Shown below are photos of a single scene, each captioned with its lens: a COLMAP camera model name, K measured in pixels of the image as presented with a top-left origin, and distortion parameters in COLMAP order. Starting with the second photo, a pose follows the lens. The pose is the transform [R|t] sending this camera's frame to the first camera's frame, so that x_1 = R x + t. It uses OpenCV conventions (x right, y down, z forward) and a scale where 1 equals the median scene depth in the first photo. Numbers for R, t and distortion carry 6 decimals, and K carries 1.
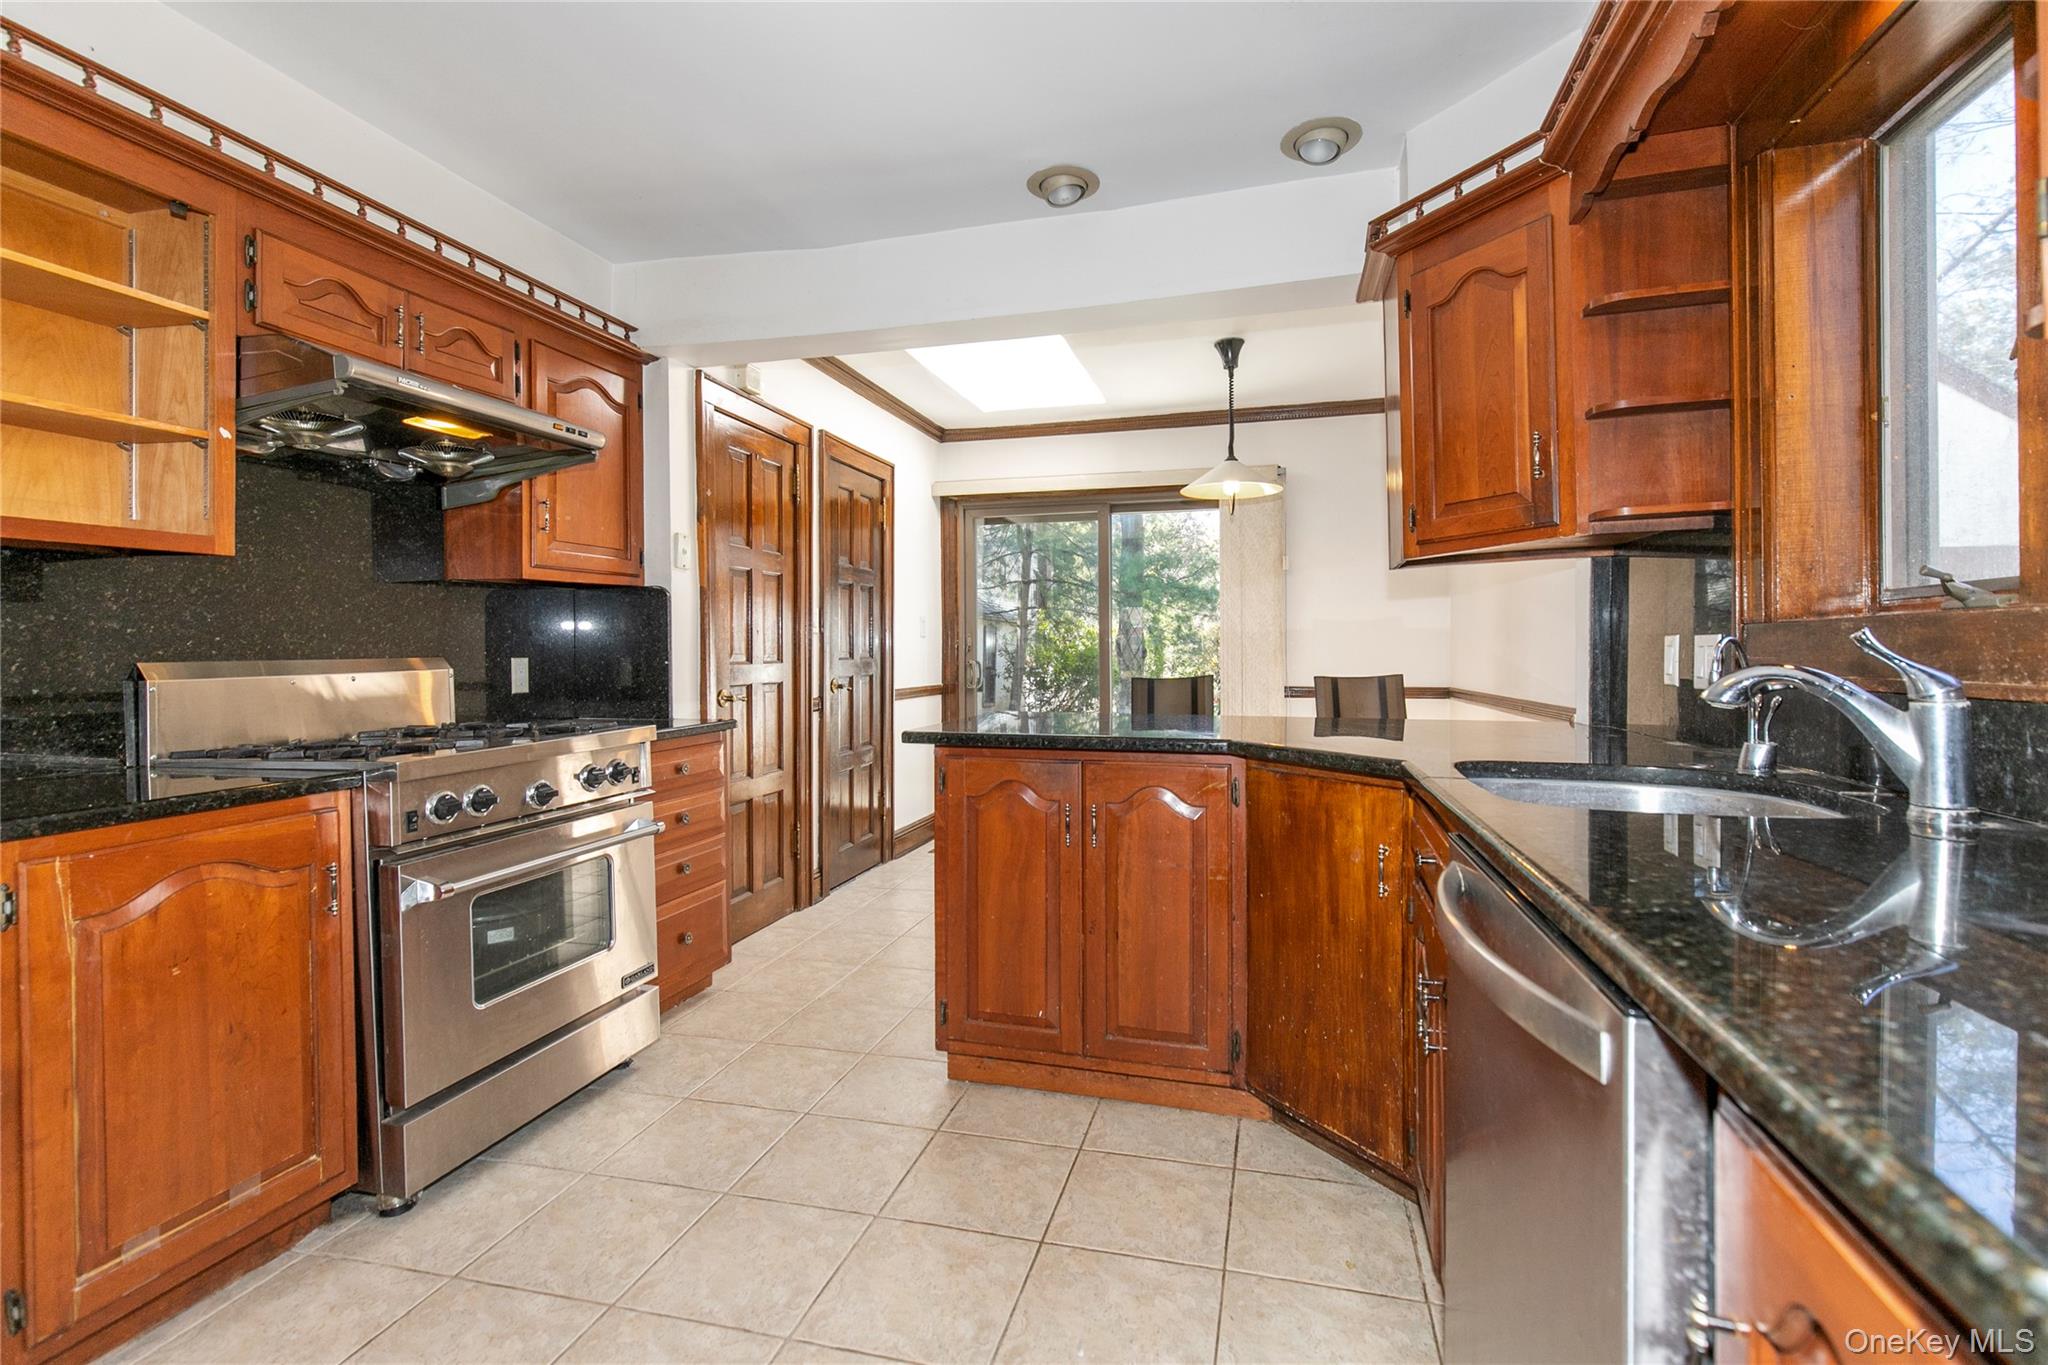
lens RADIAL K [[920.0, 0, 1024.0], [0, 920.0, 682.5], [0, 0, 1]] dist [0.000722, 0.000126]
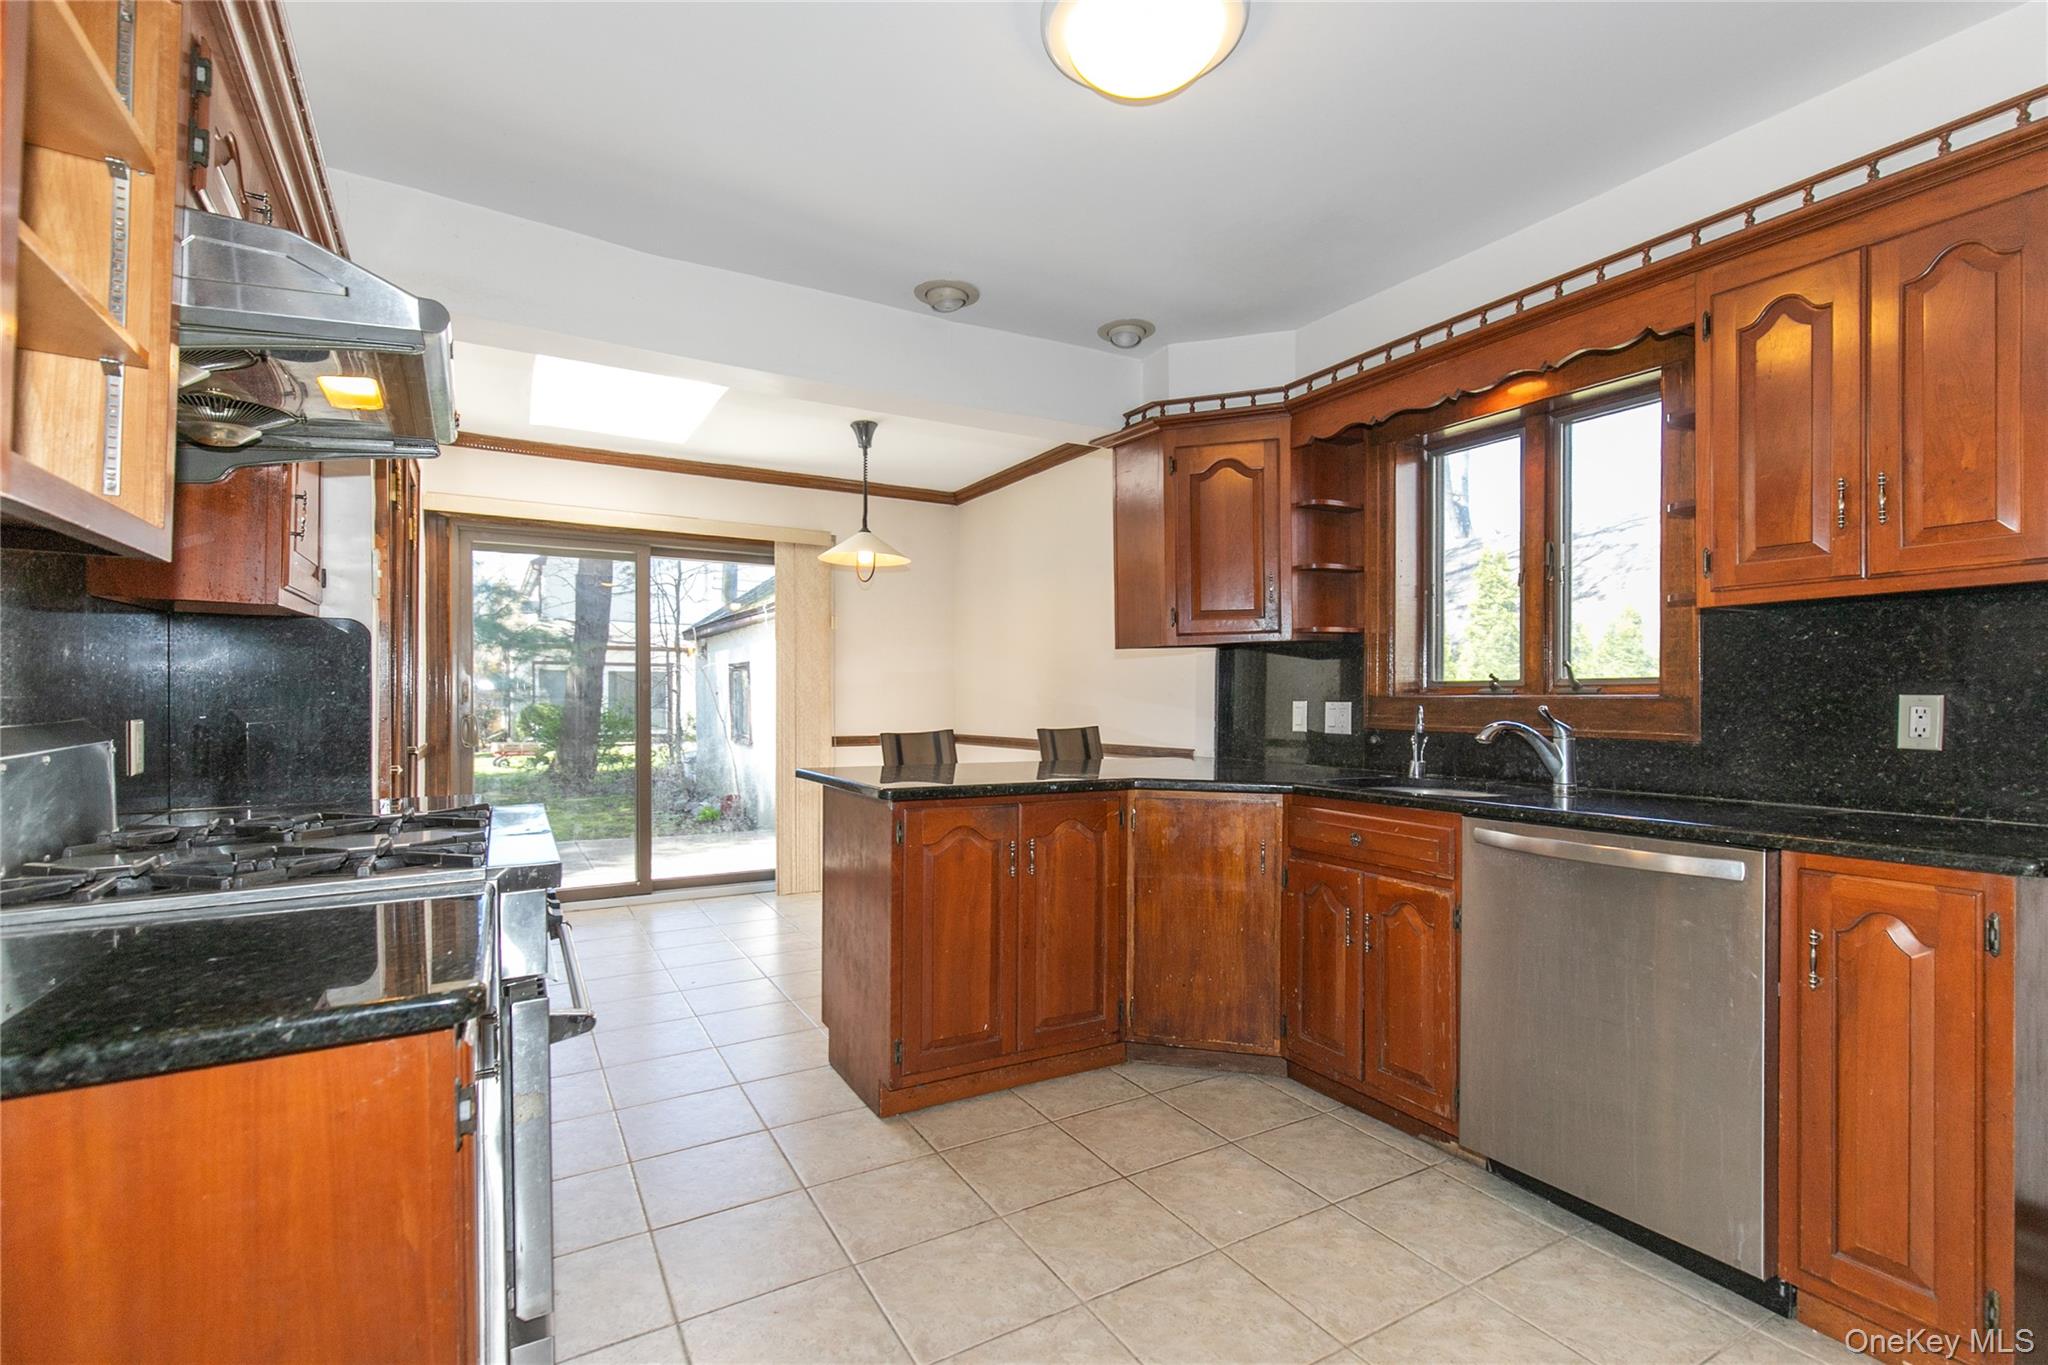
lens RADIAL K [[934.7, 0, 1022.5], [0, 934.7, 734.3], [0, 0, 1]] dist [0.000005, 0.000027]
pose [[0.708276, -0.020057, 0.705651, -0.765026], [0.016621, 0.999793, 0.011735, -0.017951], [-0.705740, 0.003417, 0.708463, 0.140154]]
